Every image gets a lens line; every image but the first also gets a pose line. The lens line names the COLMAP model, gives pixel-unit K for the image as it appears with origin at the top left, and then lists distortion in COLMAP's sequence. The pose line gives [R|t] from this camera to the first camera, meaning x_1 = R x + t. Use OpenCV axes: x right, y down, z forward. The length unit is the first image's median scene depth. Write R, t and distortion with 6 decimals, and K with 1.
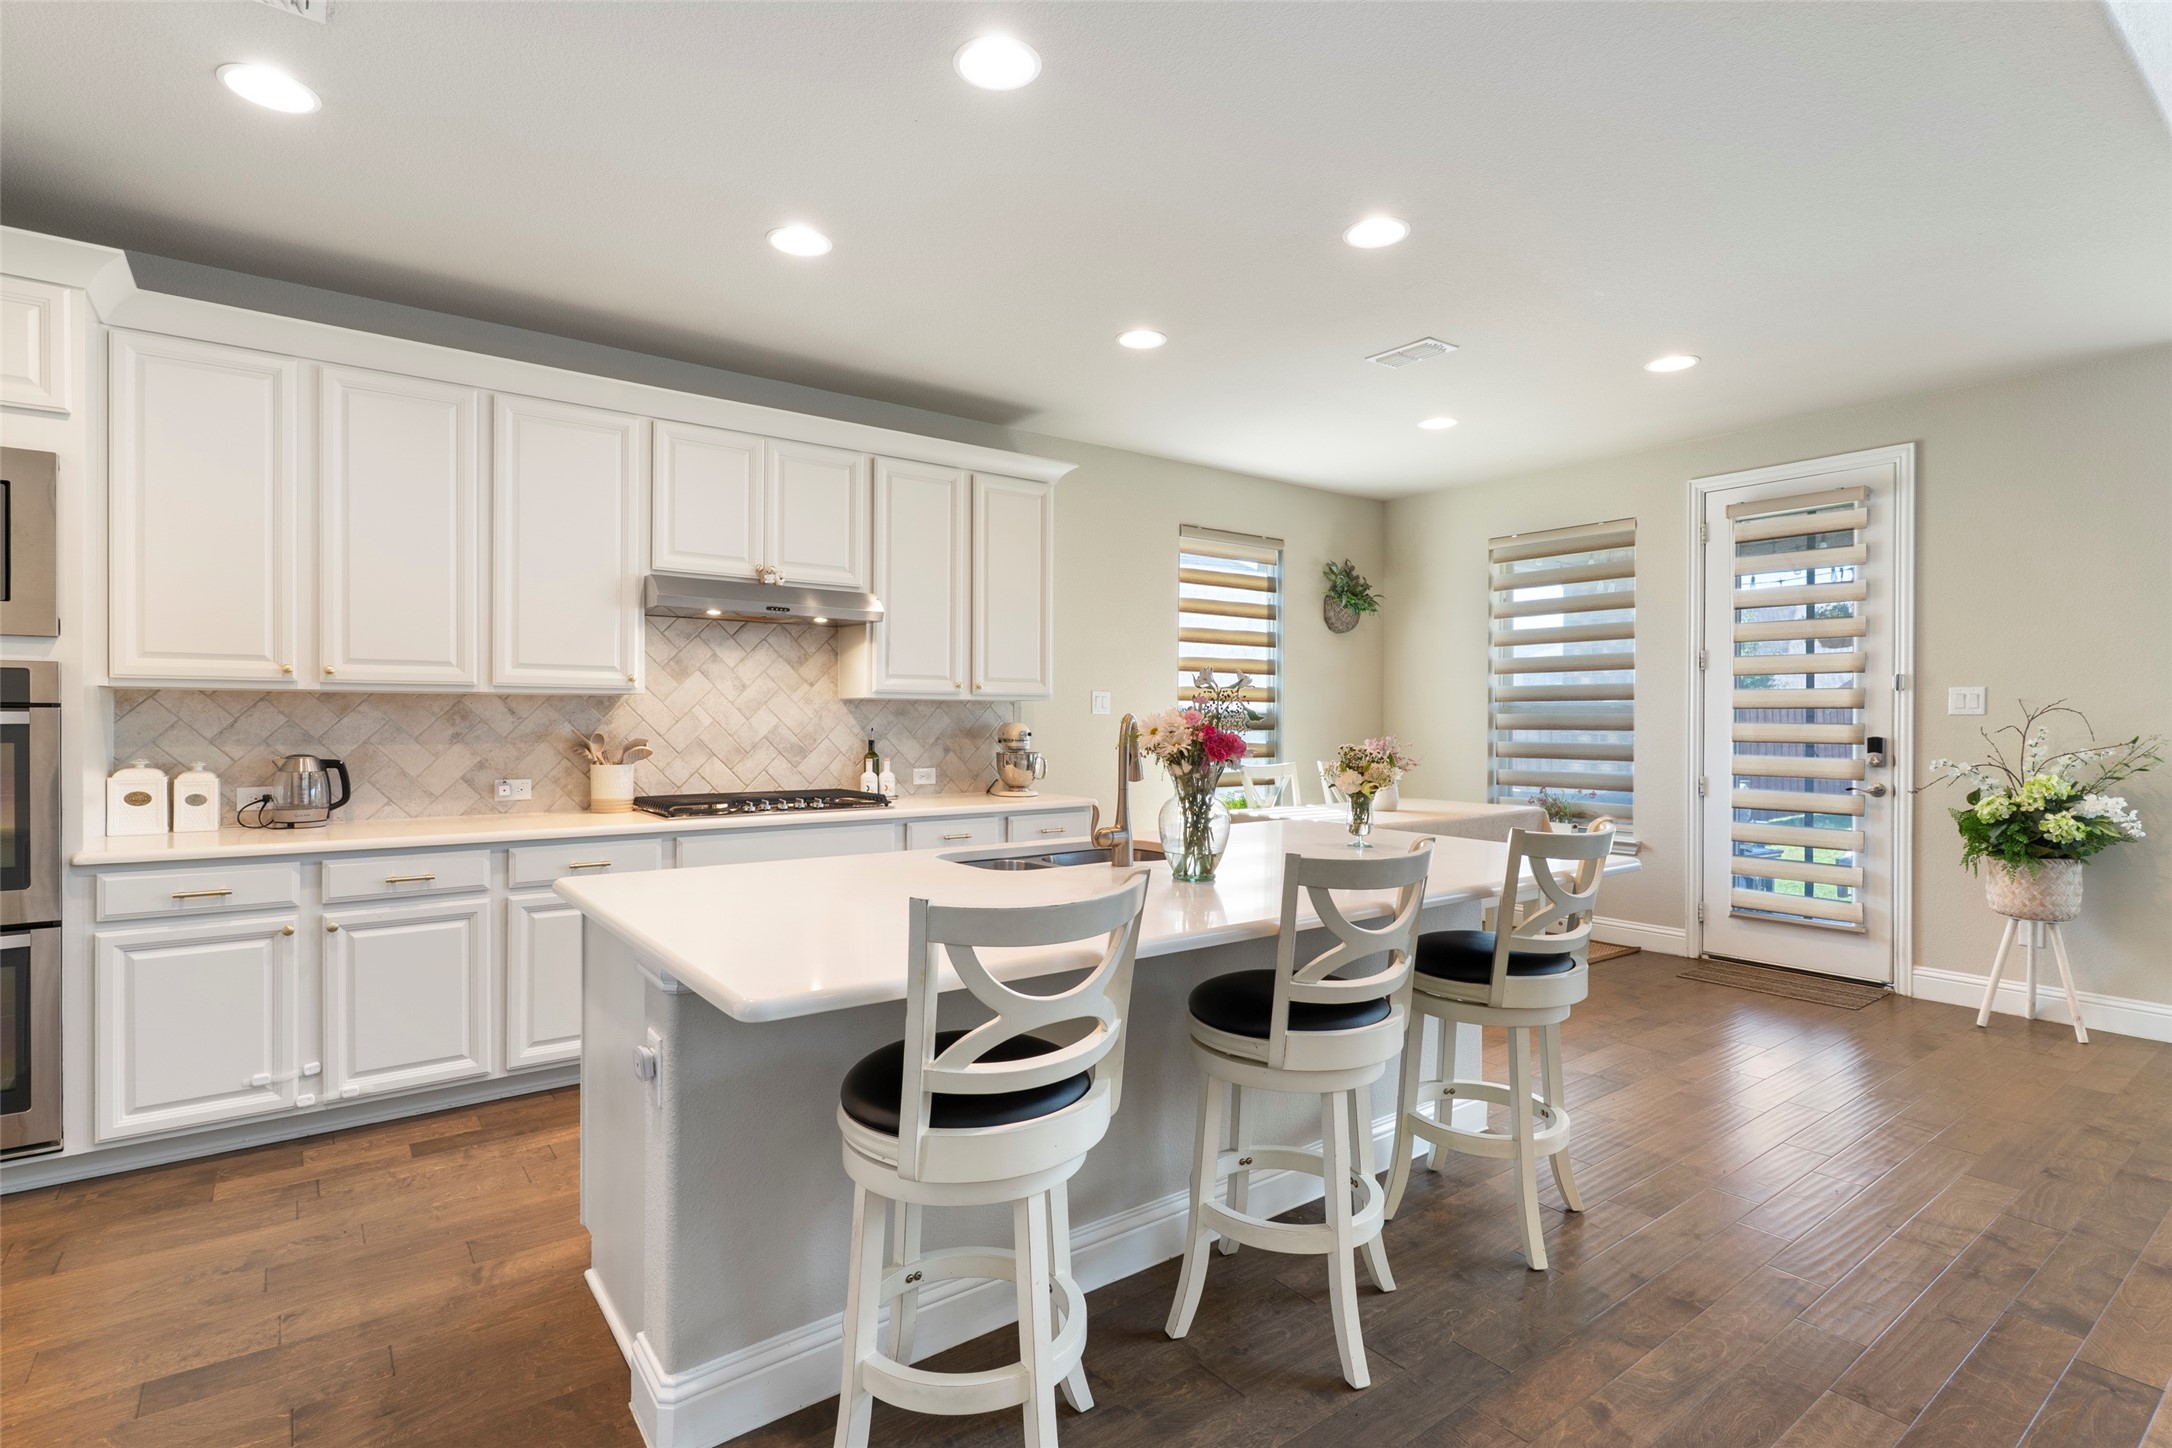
lens RADIAL K [[1031.5, 0, 1072.4], [0, 1031.5, 722.4], [0, 0, 1]] dist [-0.001243, -0.000398]
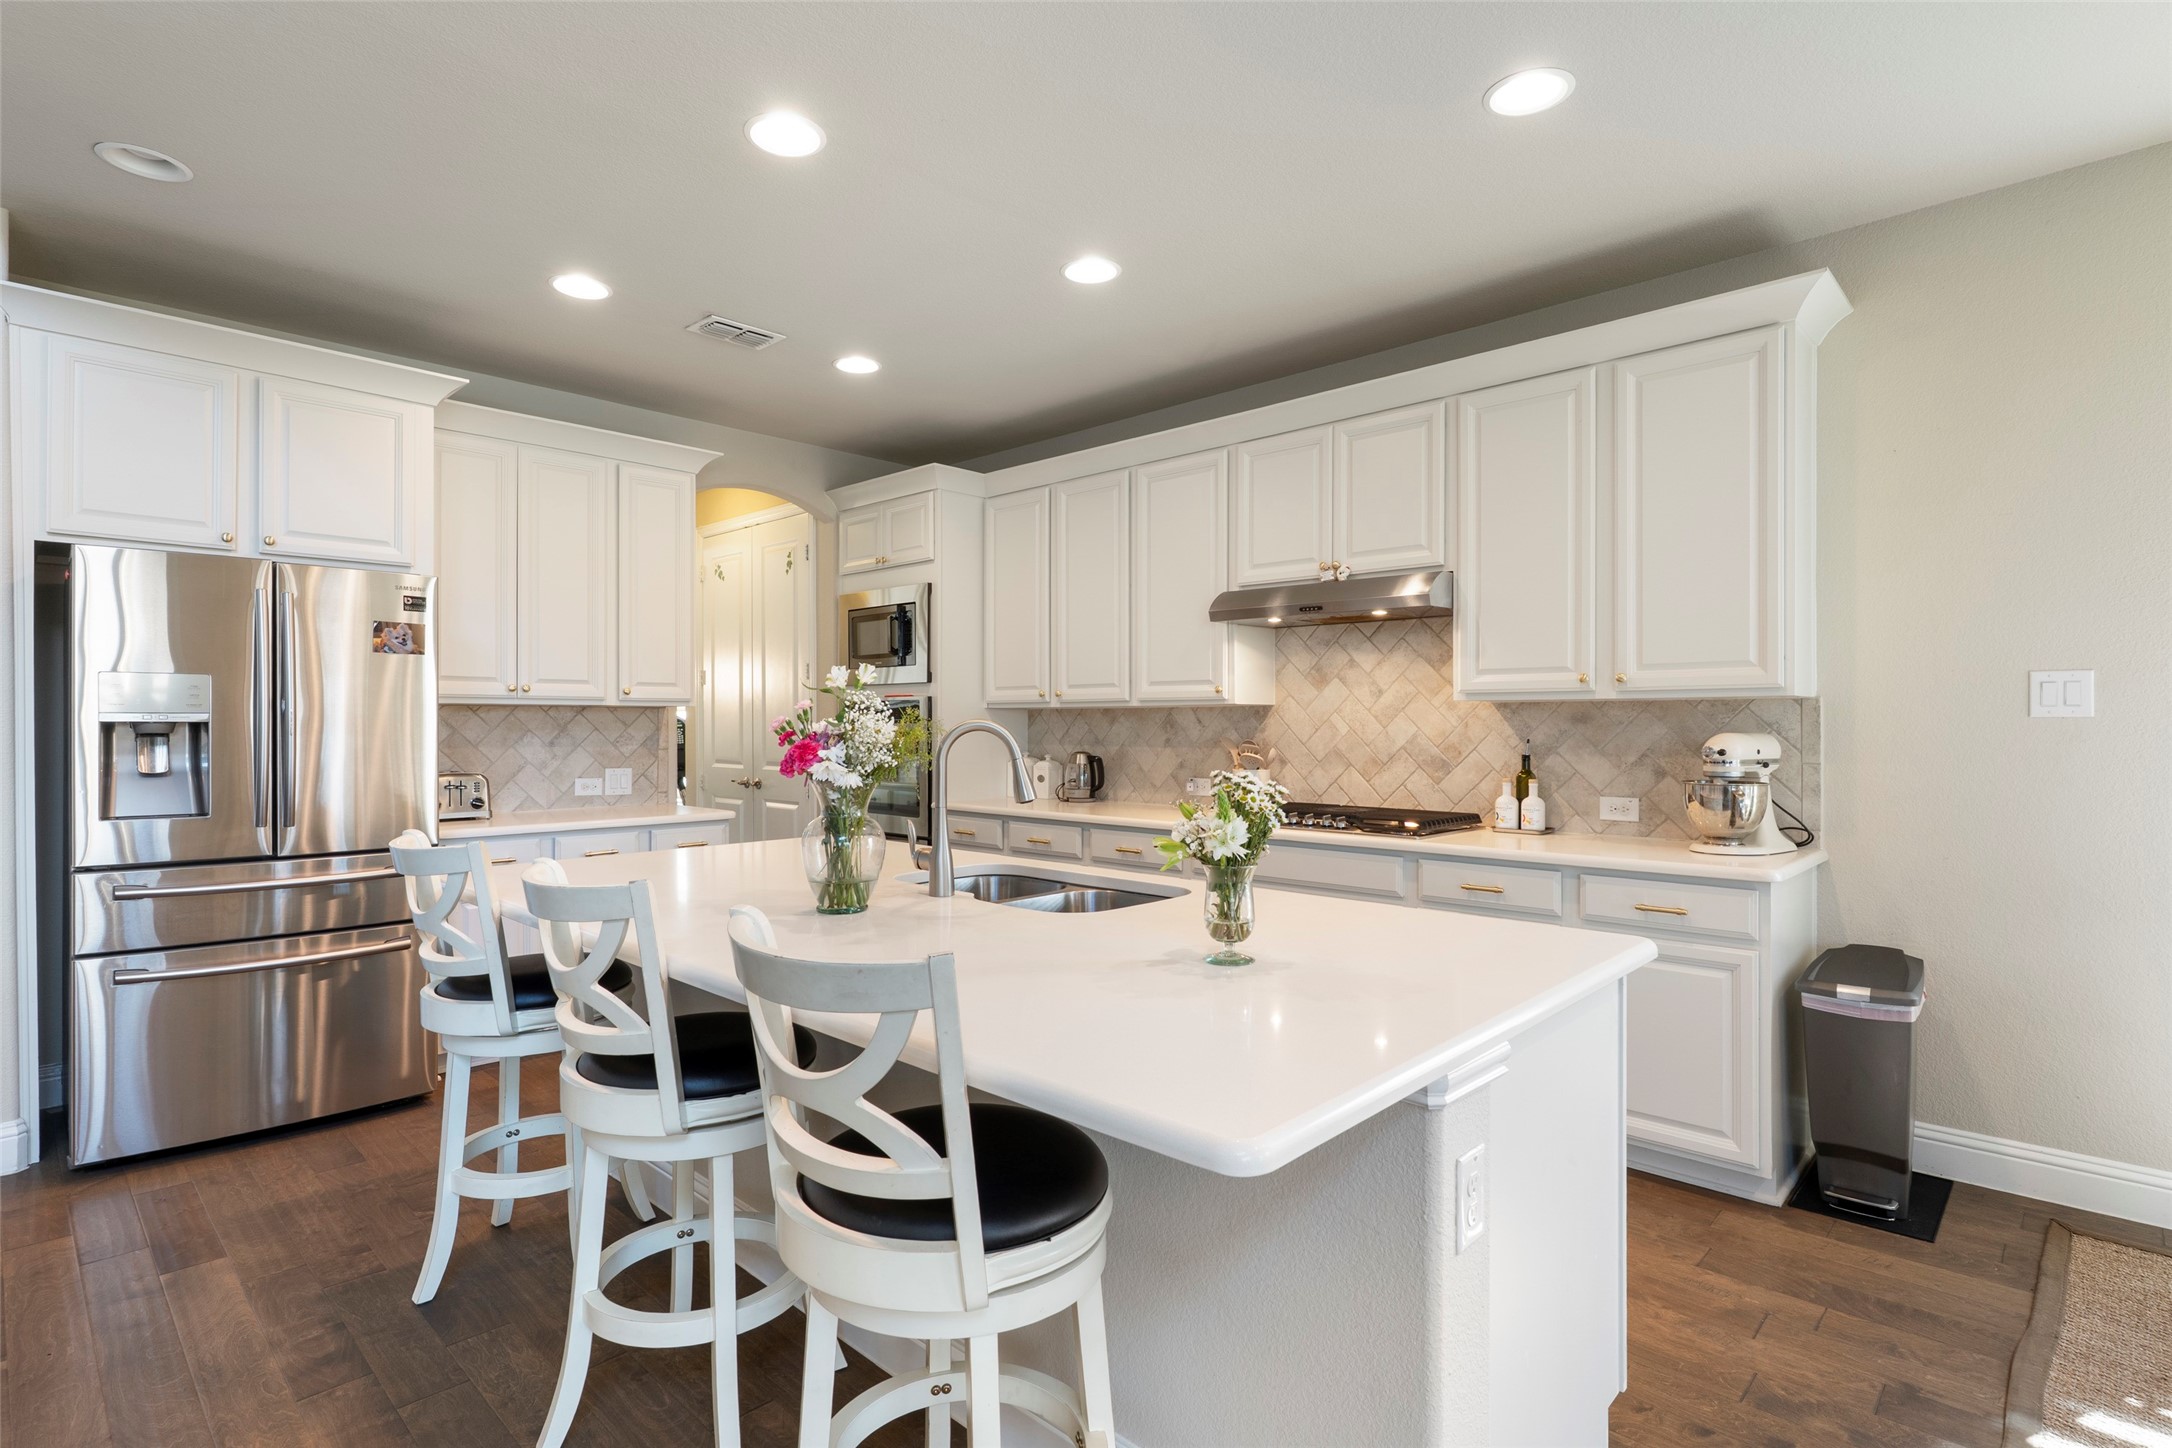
lens RADIAL K [[1088.0, 0, 1082.0], [0, 1088.0, 716.2], [0, 0, 1]] dist [0.016807, 0.000783]
pose [[0.159848, -0.007847, -0.987111, 0.604513], [-0.000503, 0.999968, -0.008030, -0.005382], [0.987142, 0.001780, 0.159838, 0.596027]]
